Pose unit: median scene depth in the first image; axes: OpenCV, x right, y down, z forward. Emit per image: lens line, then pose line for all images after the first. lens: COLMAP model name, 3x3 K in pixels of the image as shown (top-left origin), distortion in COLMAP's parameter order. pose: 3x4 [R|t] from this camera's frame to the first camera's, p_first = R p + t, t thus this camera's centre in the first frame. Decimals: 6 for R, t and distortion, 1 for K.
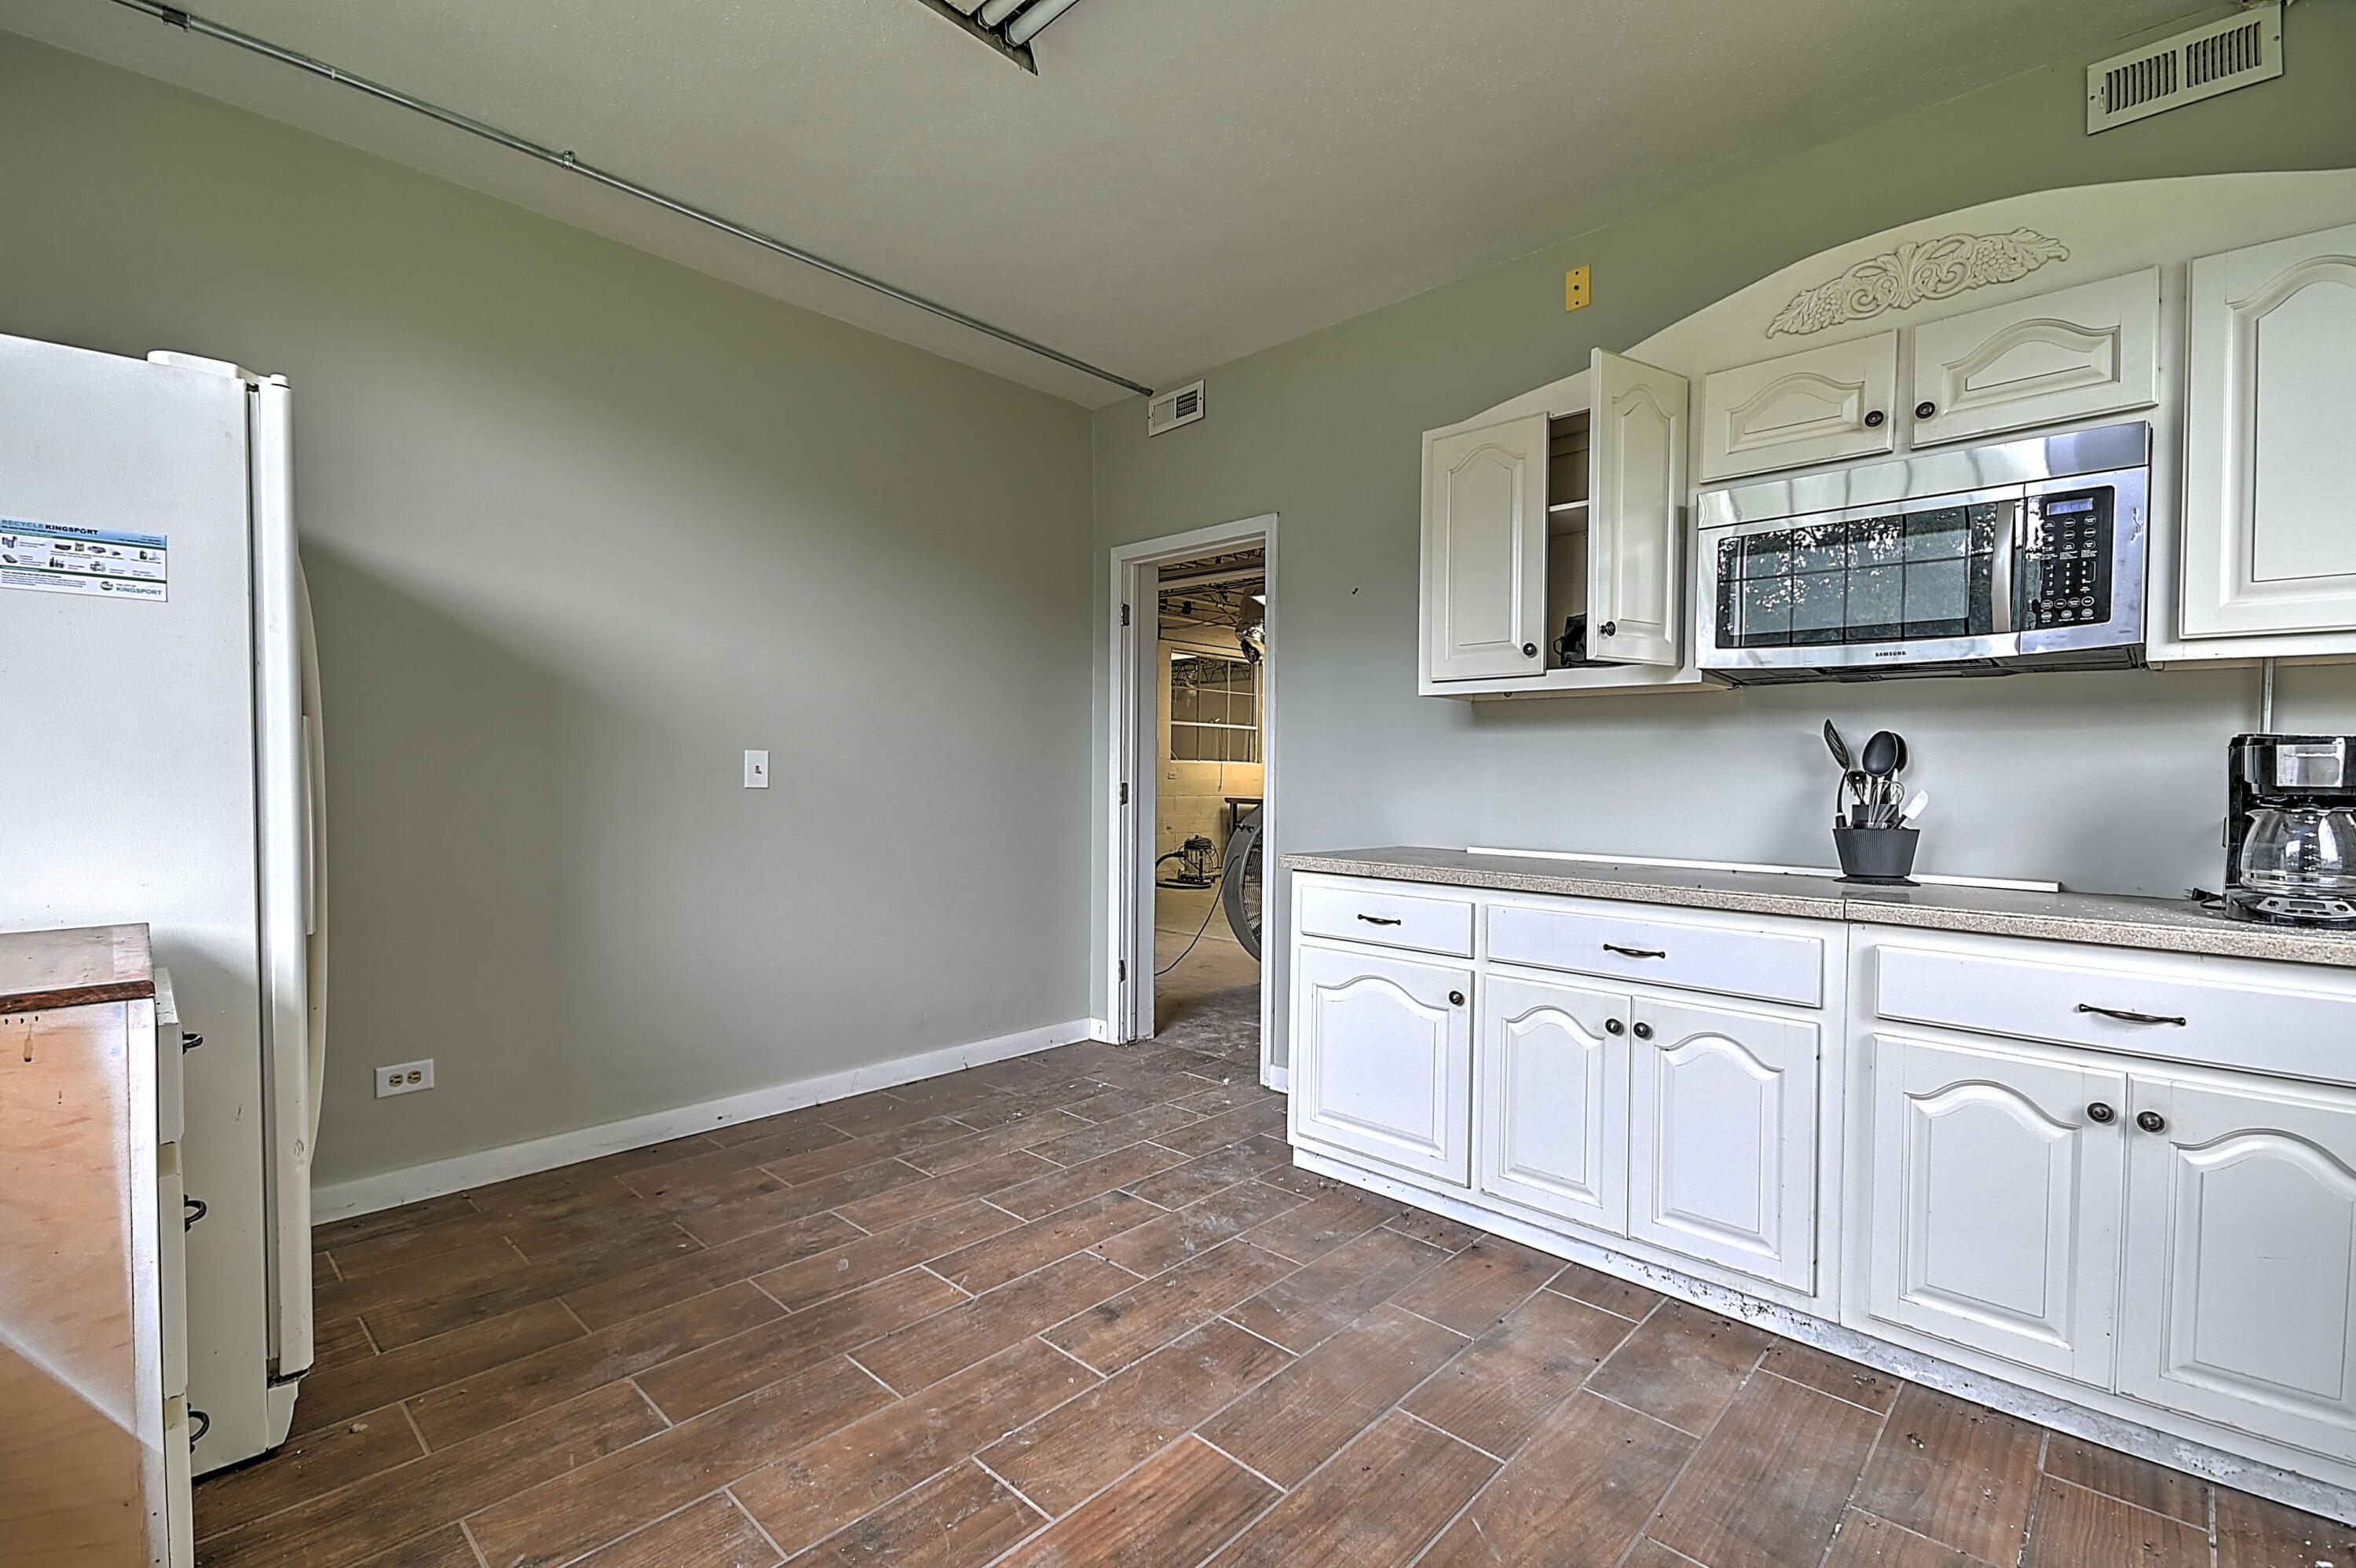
lens RADIAL K [[1032.8, 0, 1178.8], [0, 1032.8, 791.9], [0, 0, 1]] dist [0.001237, -0.002350]
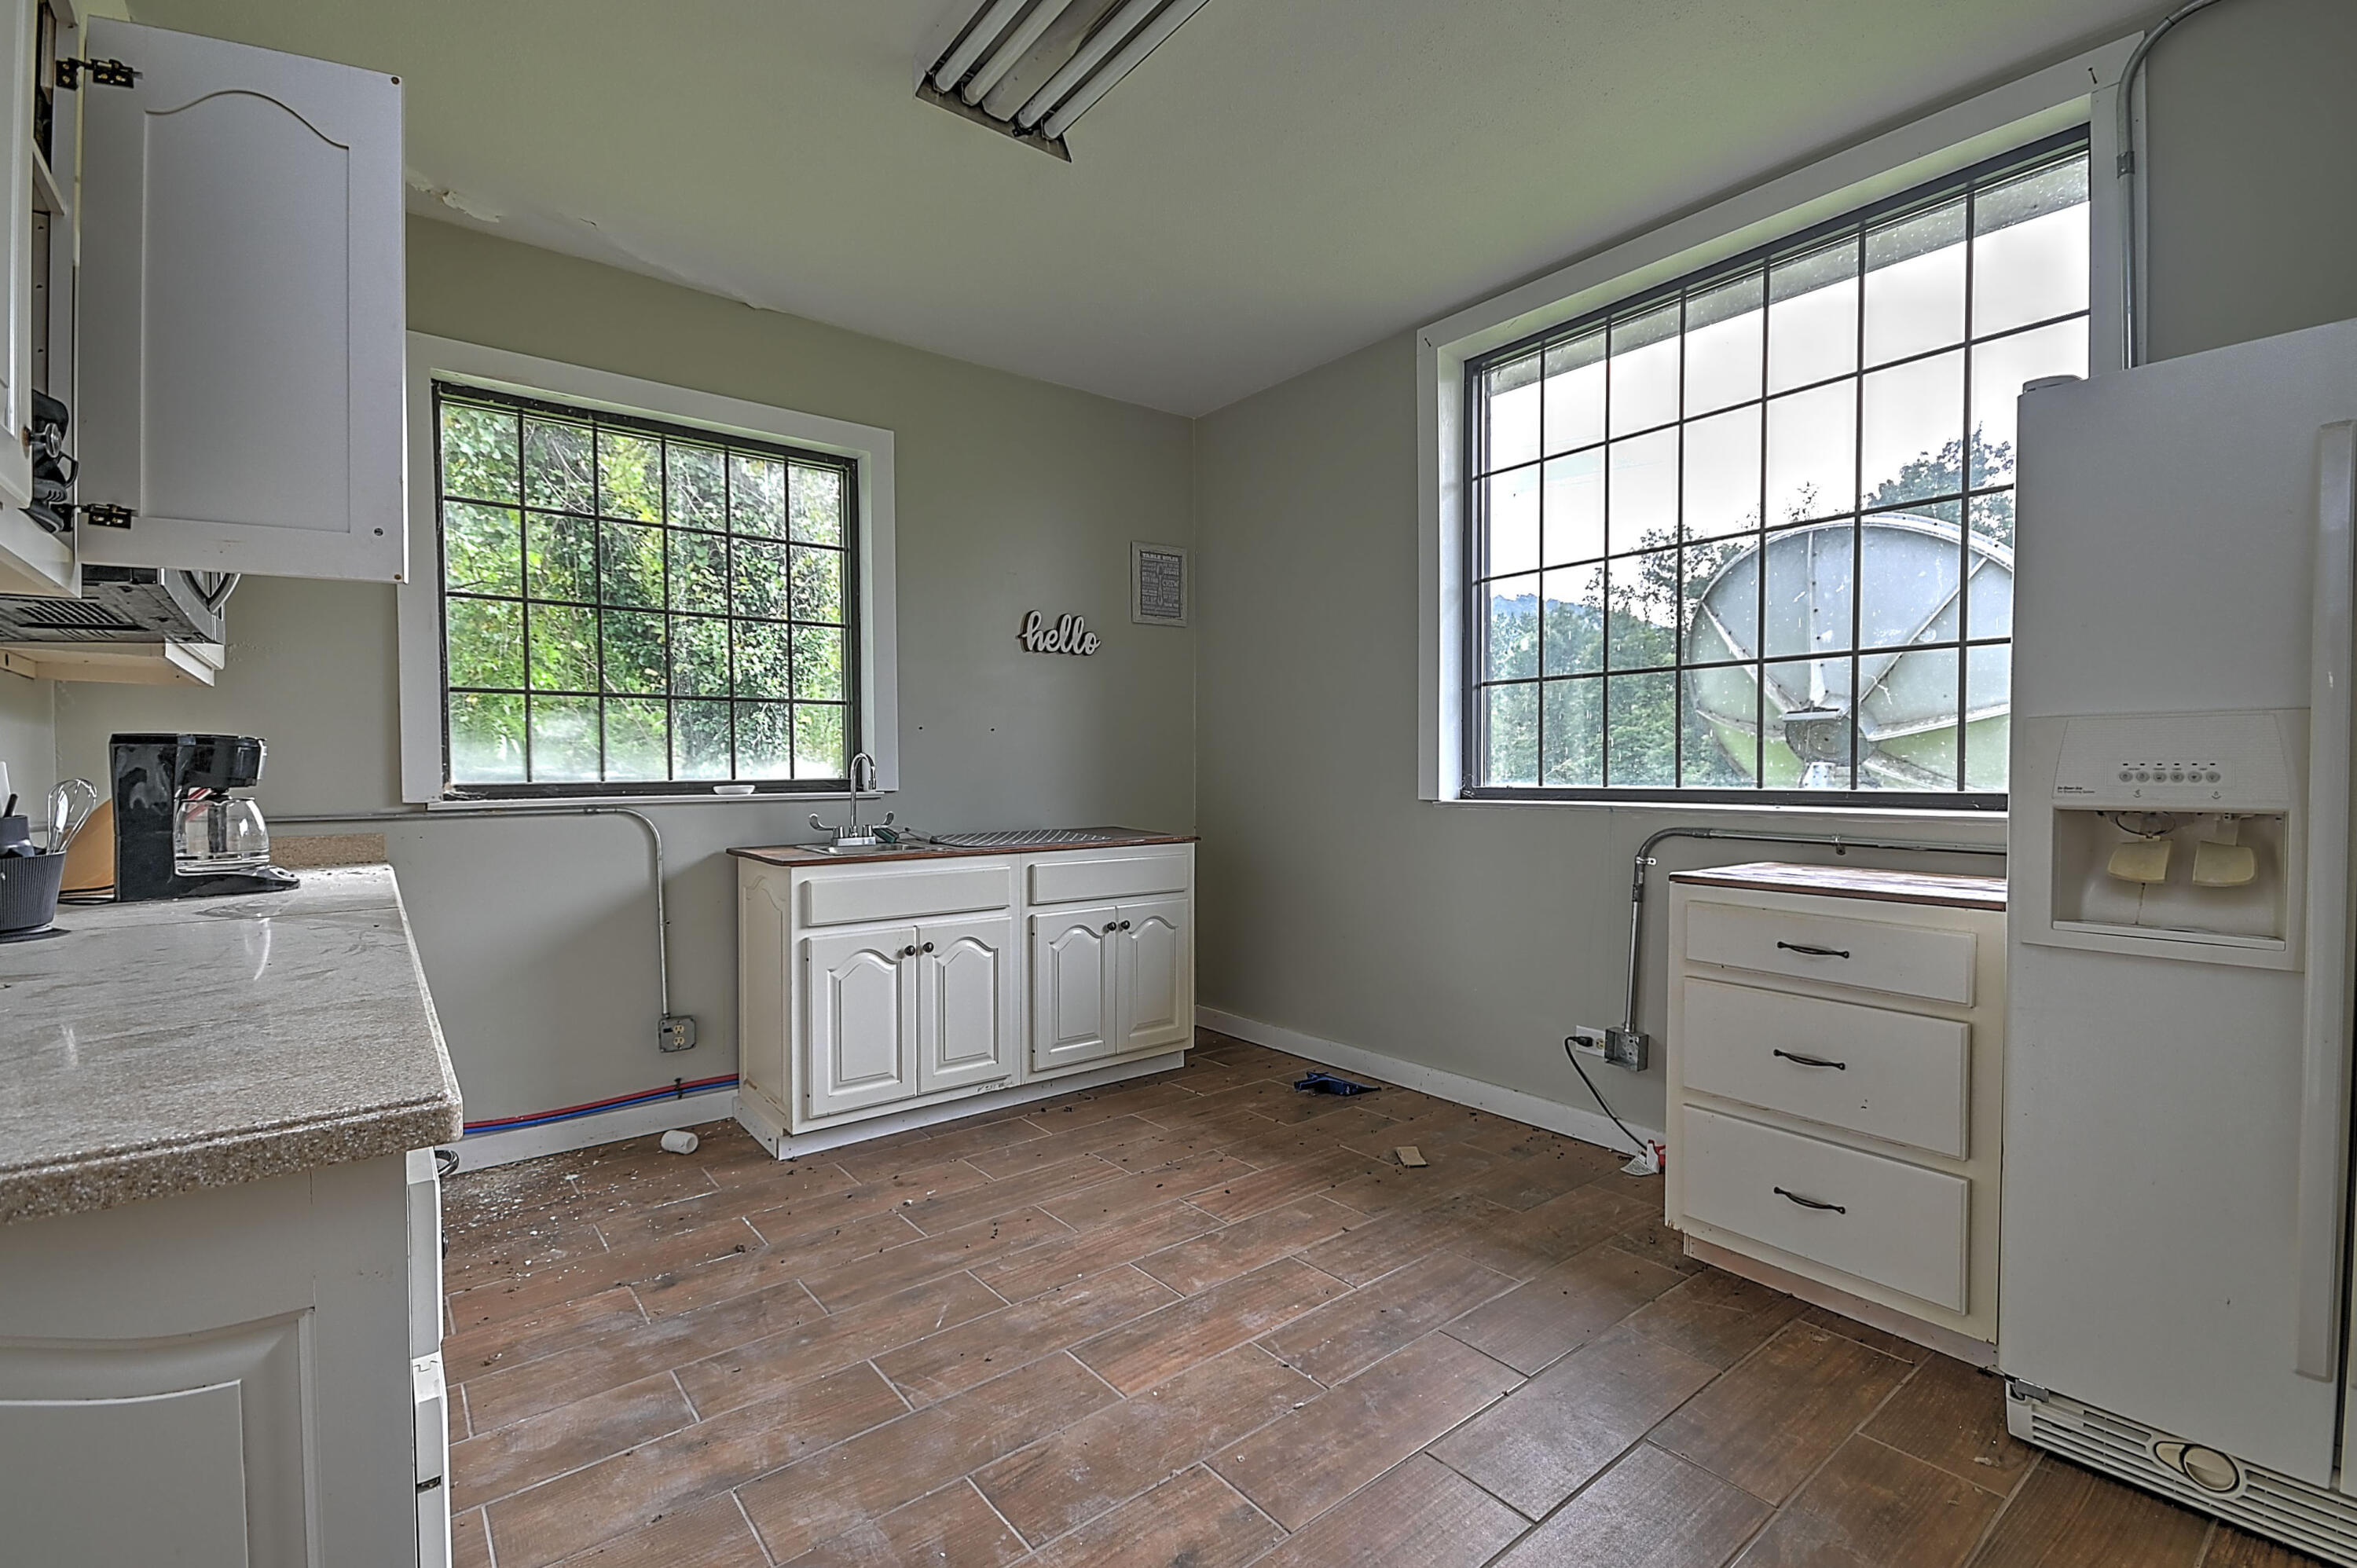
lens RADIAL K [[1033.2, 0, 1178.5], [0, 1033.2, 787.2], [0, 0, 1]] dist [0.001237, -0.002350]
pose [[-0.990100, -0.006203, 0.140229, -0.181691], [-0.002213, 0.999589, 0.028590, -0.032266], [-0.140348, 0.027997, -0.989706, 1.970912]]
